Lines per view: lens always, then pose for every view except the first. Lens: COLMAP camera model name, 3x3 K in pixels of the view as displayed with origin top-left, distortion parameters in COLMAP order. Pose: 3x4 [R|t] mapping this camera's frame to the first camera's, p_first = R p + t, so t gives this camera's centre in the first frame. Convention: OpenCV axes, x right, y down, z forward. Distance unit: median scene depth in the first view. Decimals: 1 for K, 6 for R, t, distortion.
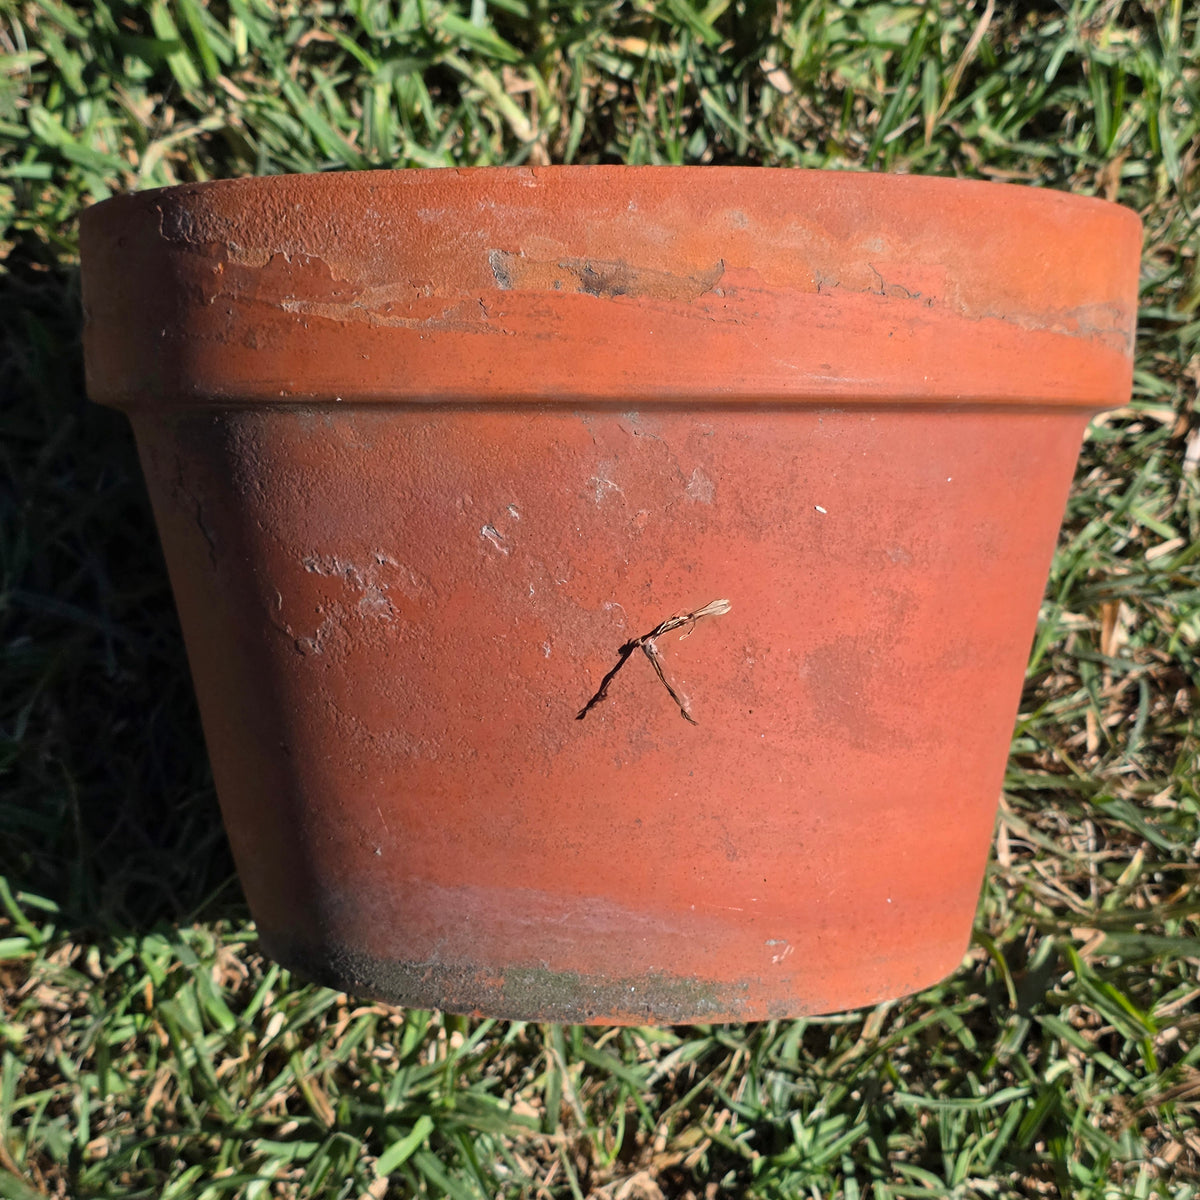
lens RADIAL K [[2114.0, 0, 600.0], [0, 2114.0, 600.0], [0, 0, 1]] dist [0.046765, -0.205319]
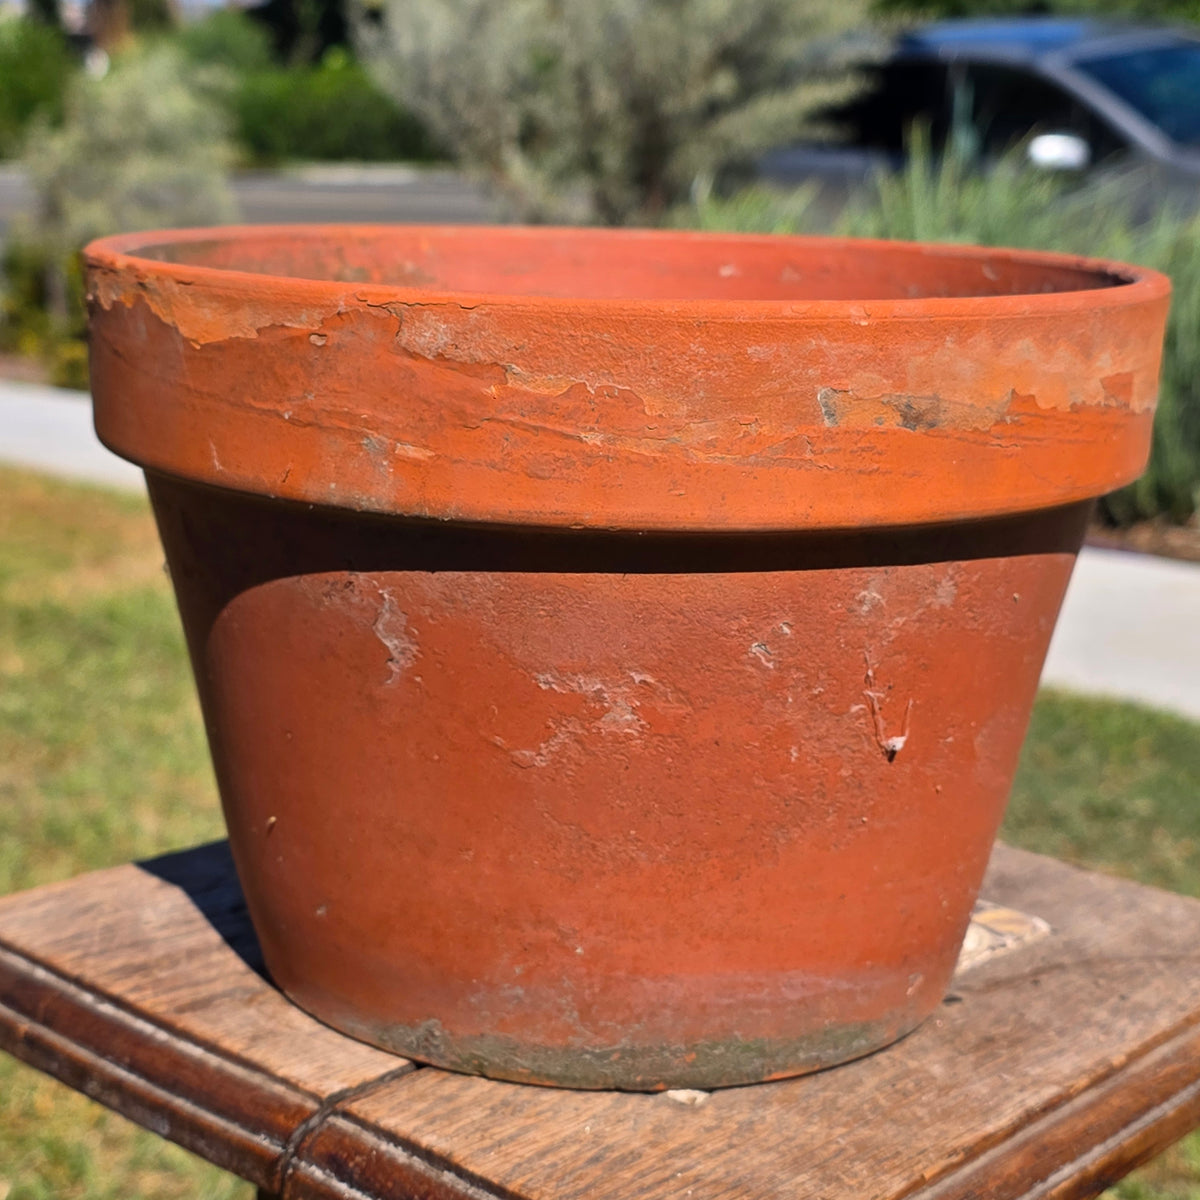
lens RADIAL K [[2114.0, 0, 600.0], [0, 2114.0, 600.0], [0, 0, 1]] dist [0.046765, -0.205319]
pose [[0.908878, -0.075913, 0.410096, -0.540113], [0.019947, 0.990082, 0.139067, -0.199853], [-0.416585, -0.118215, 0.901378, 0.133936]]
